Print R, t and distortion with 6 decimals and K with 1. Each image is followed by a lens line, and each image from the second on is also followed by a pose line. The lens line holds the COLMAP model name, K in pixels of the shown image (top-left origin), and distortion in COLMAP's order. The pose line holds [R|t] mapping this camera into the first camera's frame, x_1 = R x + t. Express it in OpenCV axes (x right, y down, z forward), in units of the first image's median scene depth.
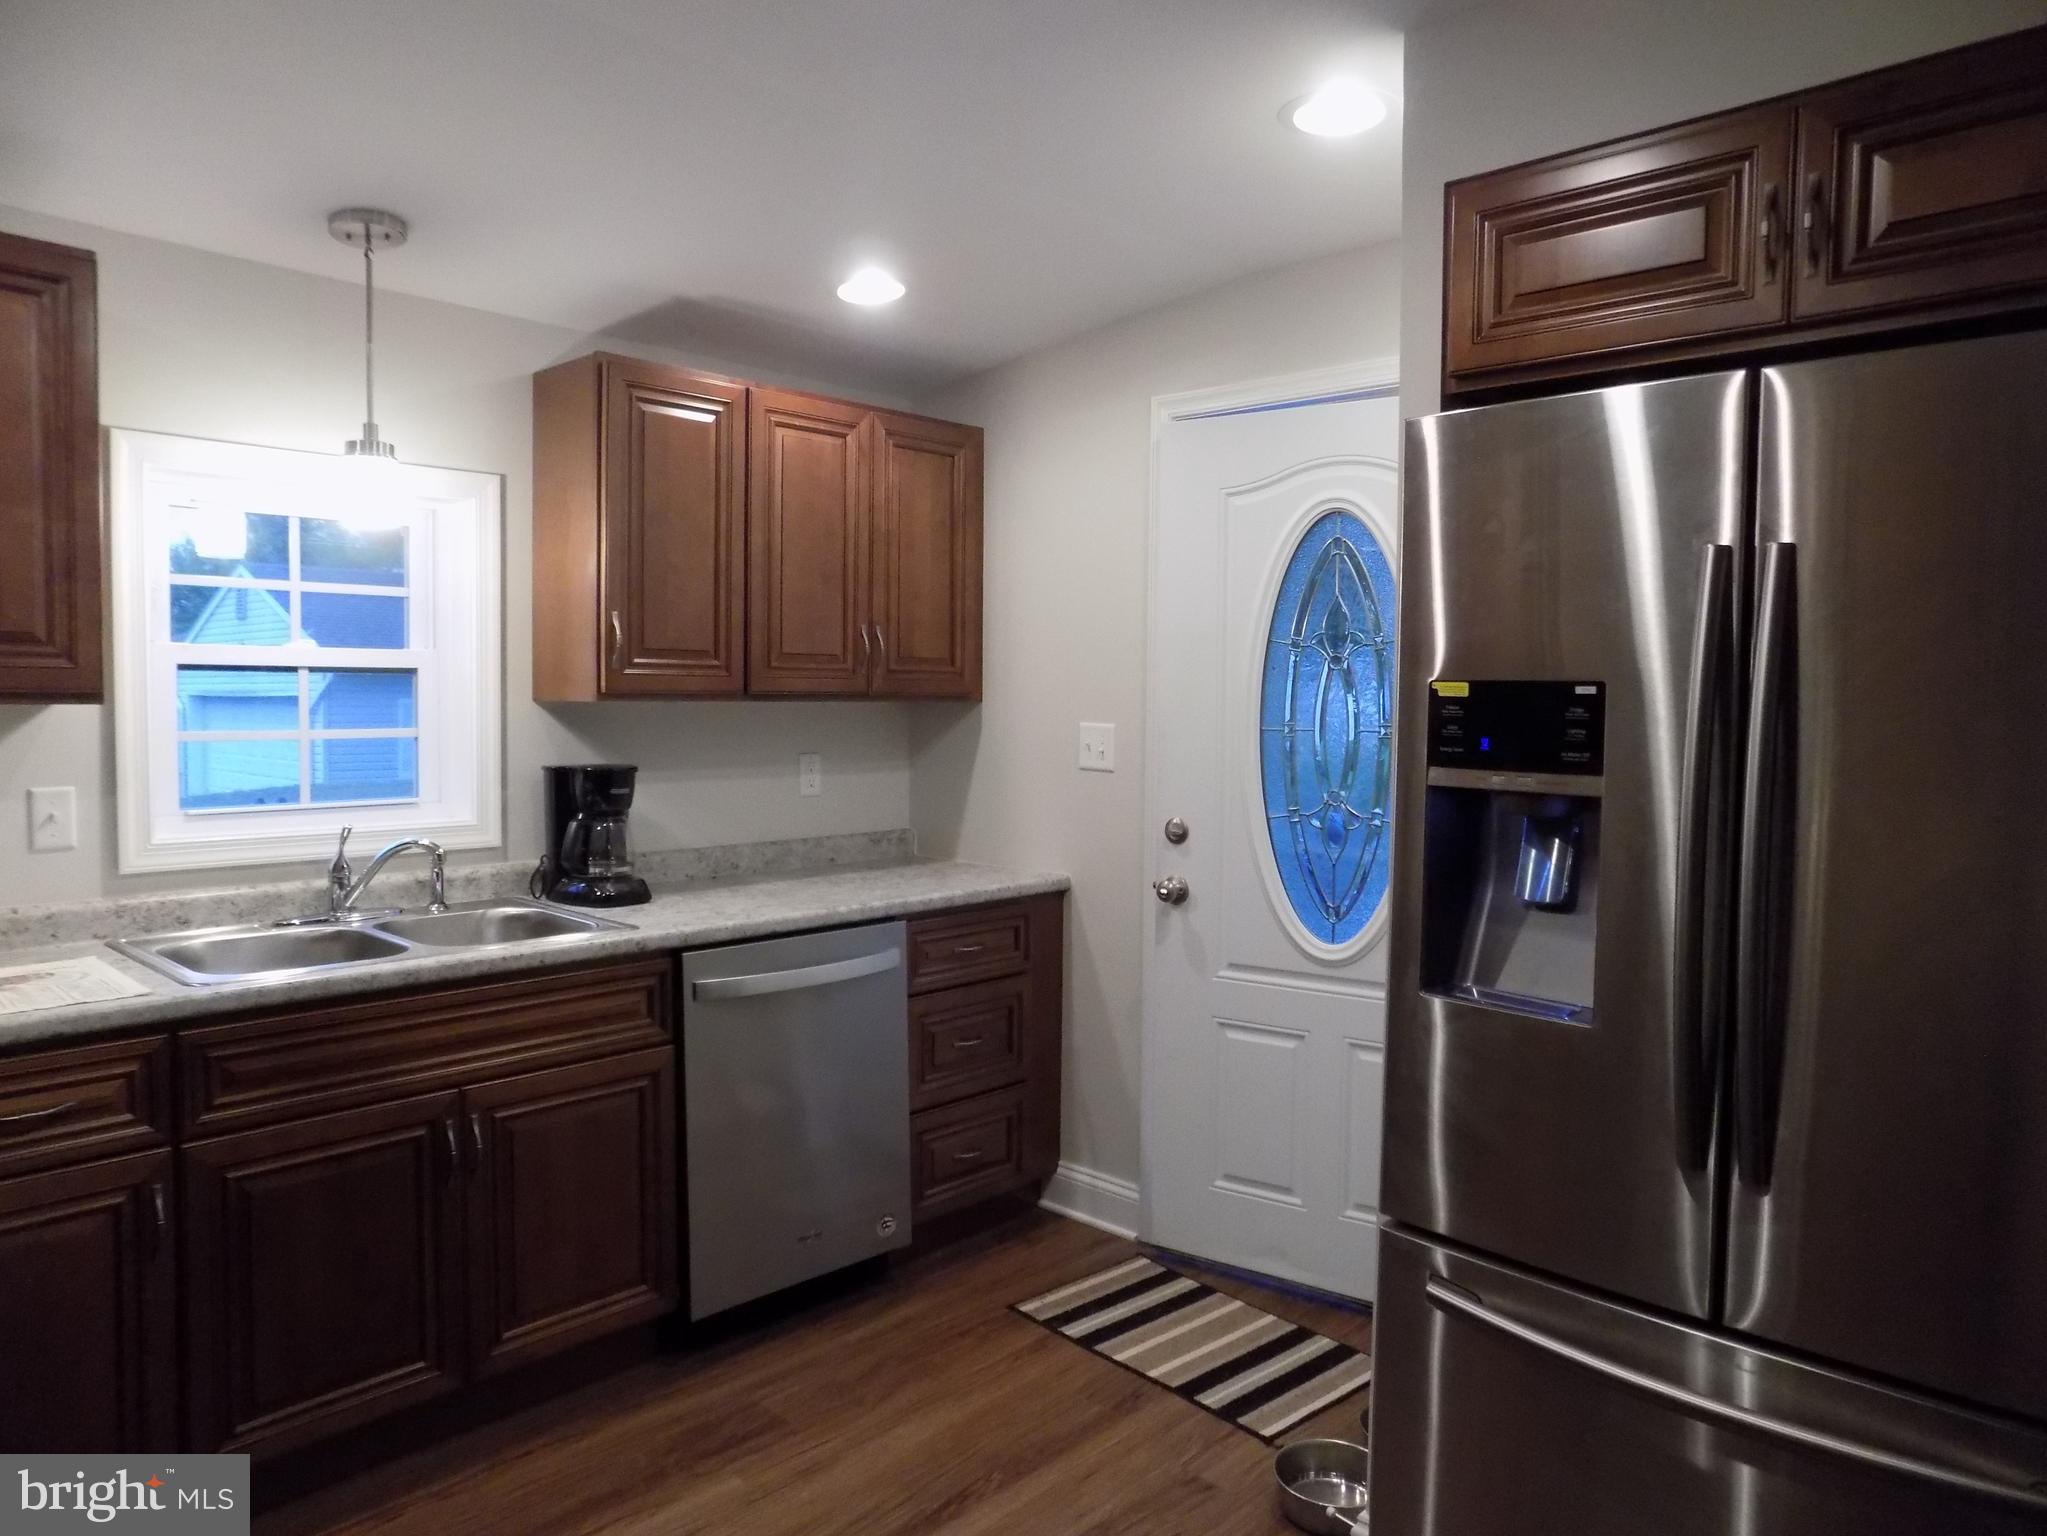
lens RADIAL K [[1373.7, 0, 1023.1], [0, 1373.7, 745.7], [0, 0, 1]] dist [-0.083632, 0.086619]
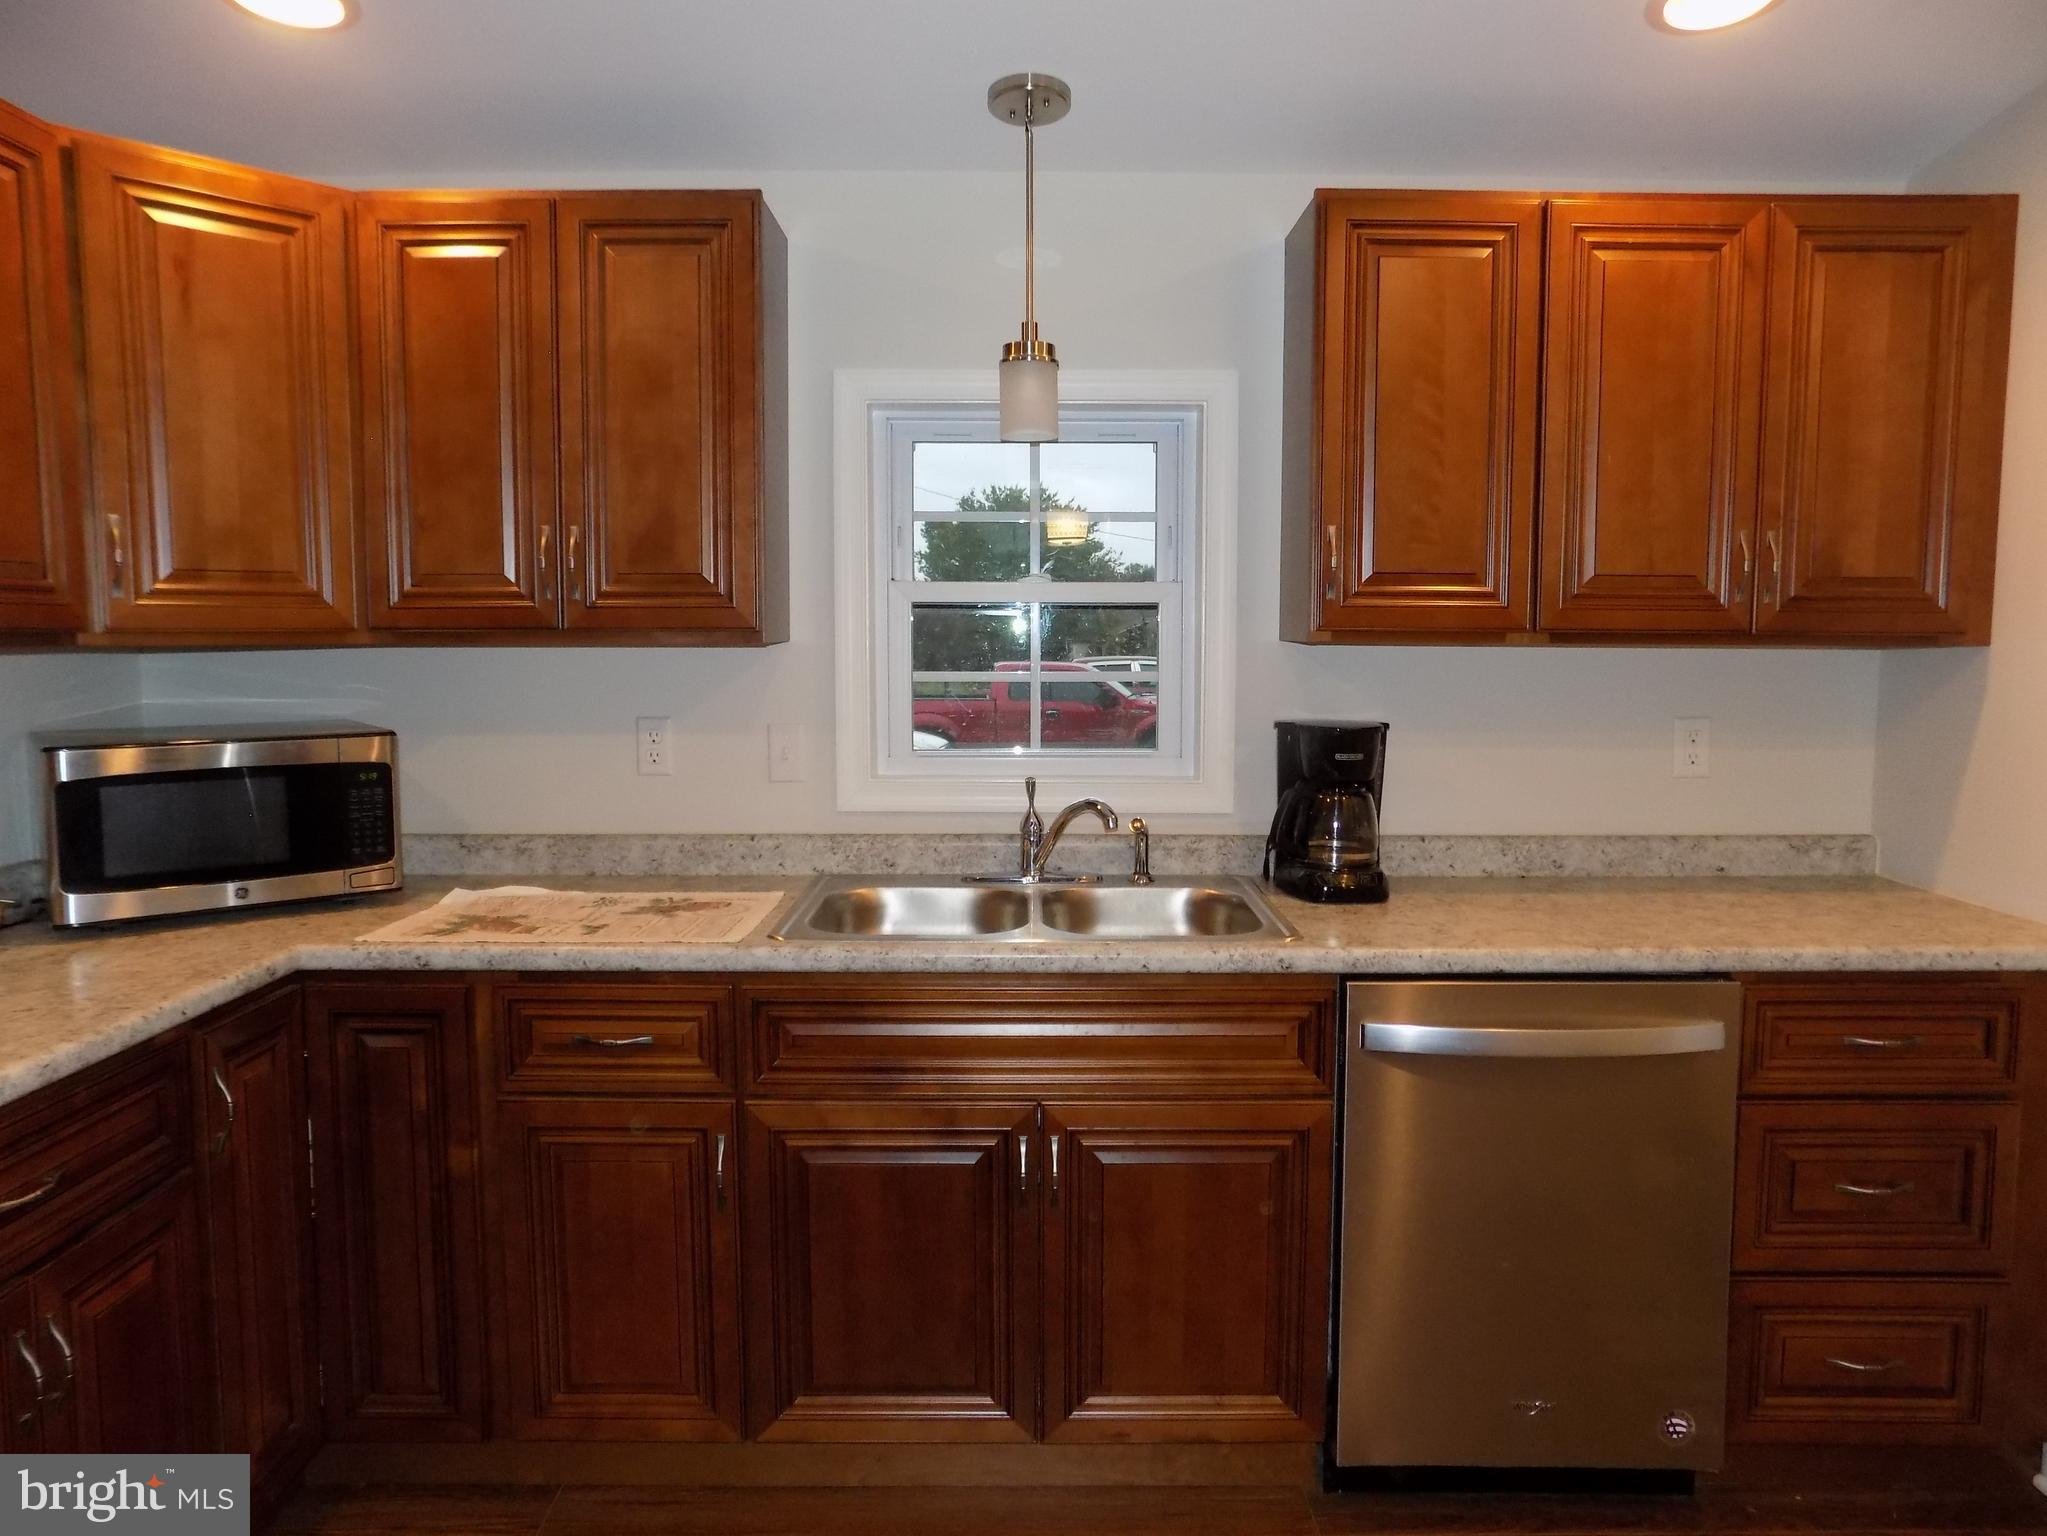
lens RADIAL K [[1373.7, 0, 1023.1], [0, 1373.7, 745.7], [0, 0, 1]] dist [-0.083632, 0.086619]
pose [[0.687414, 0.054737, -0.724200, 0.136853], [-0.024639, 0.998339, 0.052070, -0.008966], [0.725848, -0.017950, 0.687621, 0.314141]]
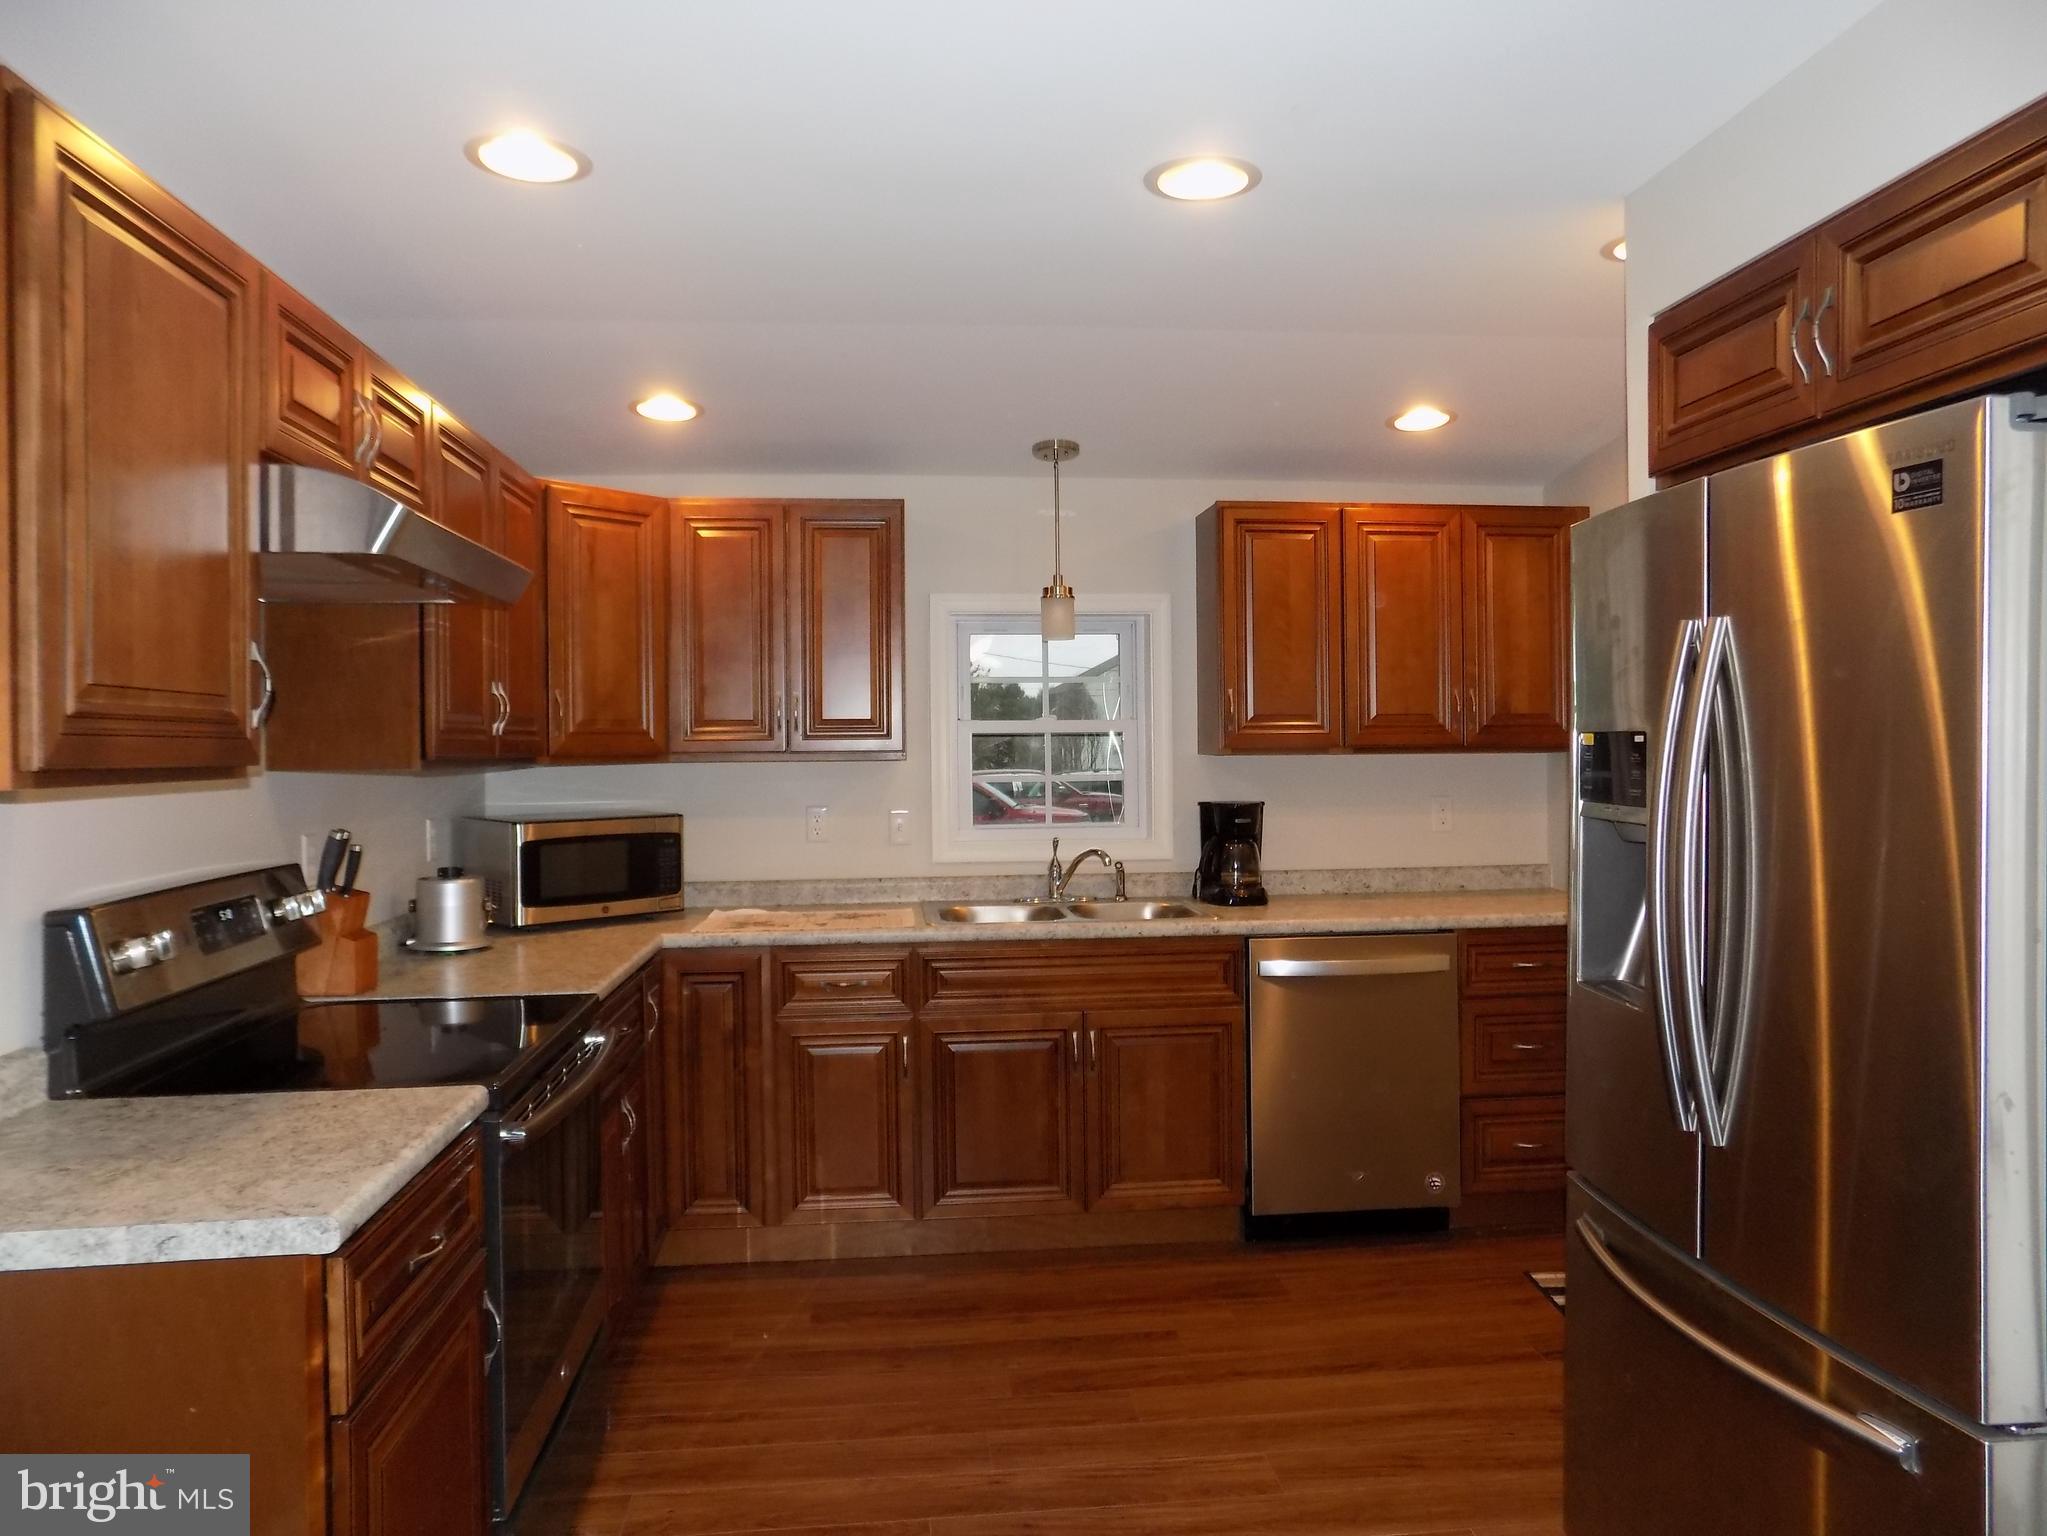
lens RADIAL K [[1373.7, 0, 1023.1], [0, 1373.7, 745.7], [0, 0, 1]] dist [-0.083632, 0.086619]
pose [[0.756418, -0.014659, -0.653924, 0.409925], [-0.009723, 0.999386, -0.033651, 0.006609], [0.654016, 0.031813, 0.755811, -0.160826]]
